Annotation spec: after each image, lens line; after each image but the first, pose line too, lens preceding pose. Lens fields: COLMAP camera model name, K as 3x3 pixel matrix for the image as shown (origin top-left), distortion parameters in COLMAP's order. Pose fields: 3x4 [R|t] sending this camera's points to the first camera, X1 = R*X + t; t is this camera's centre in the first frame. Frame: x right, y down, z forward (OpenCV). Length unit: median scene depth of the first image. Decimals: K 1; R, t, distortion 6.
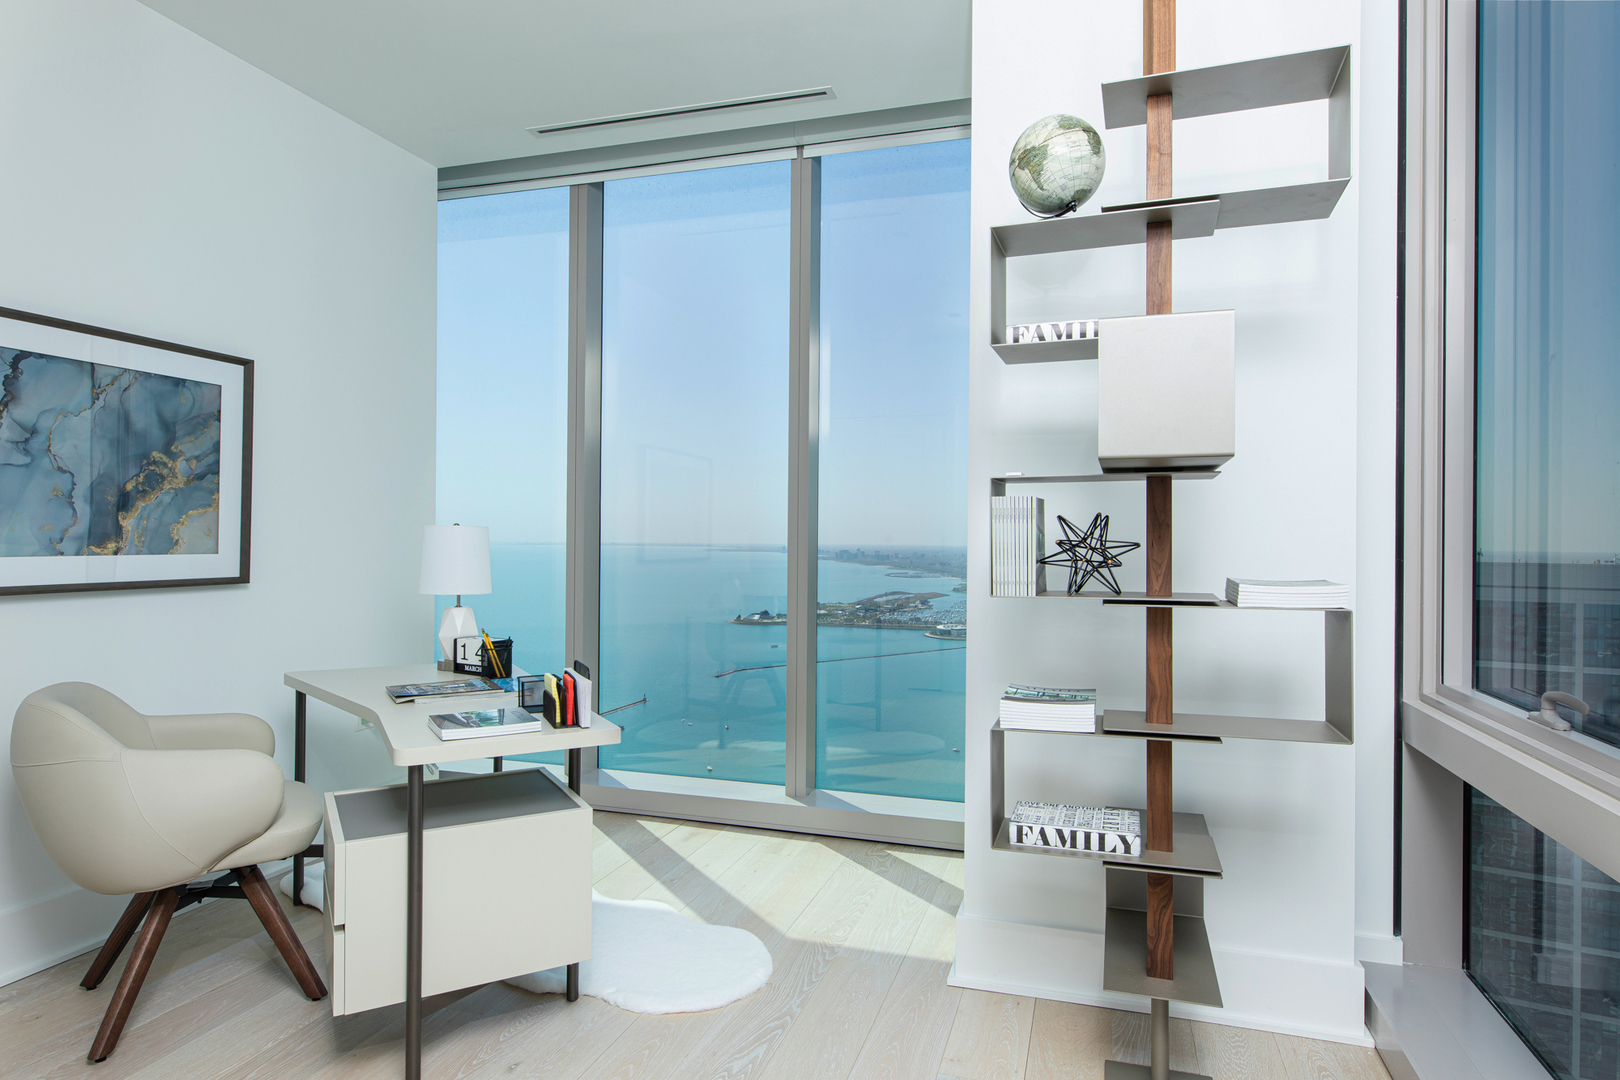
lens RADIAL K [[928.7, 0, 820.8], [0, 928.7, 537.2], [0, 0, 1]] dist [0.000210, -0.002214]
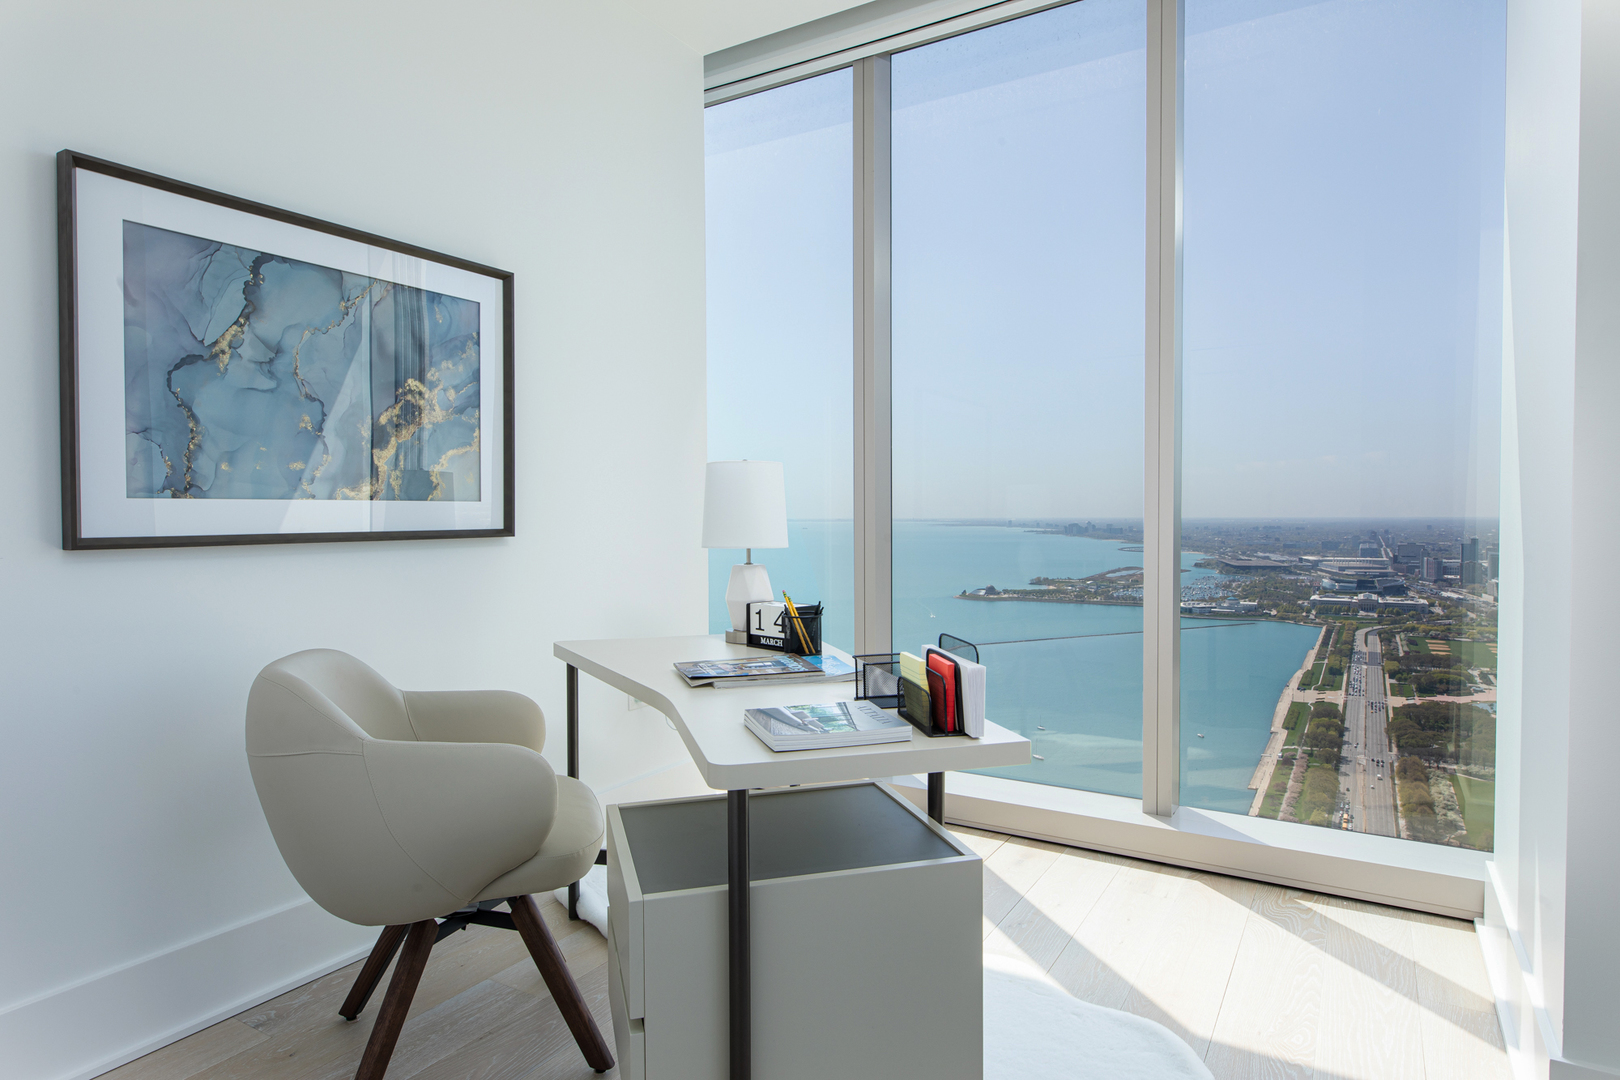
lens RADIAL K [[928.7, 0, 820.8], [0, 928.7, 537.2], [0, 0, 1]] dist [0.000210, -0.002214]
pose [[0.971520, -0.006111, -0.236879, -0.151379], [0.012443, 0.999604, 0.025246, 0.034975], [0.236631, -0.027474, 0.971211, 0.257651]]
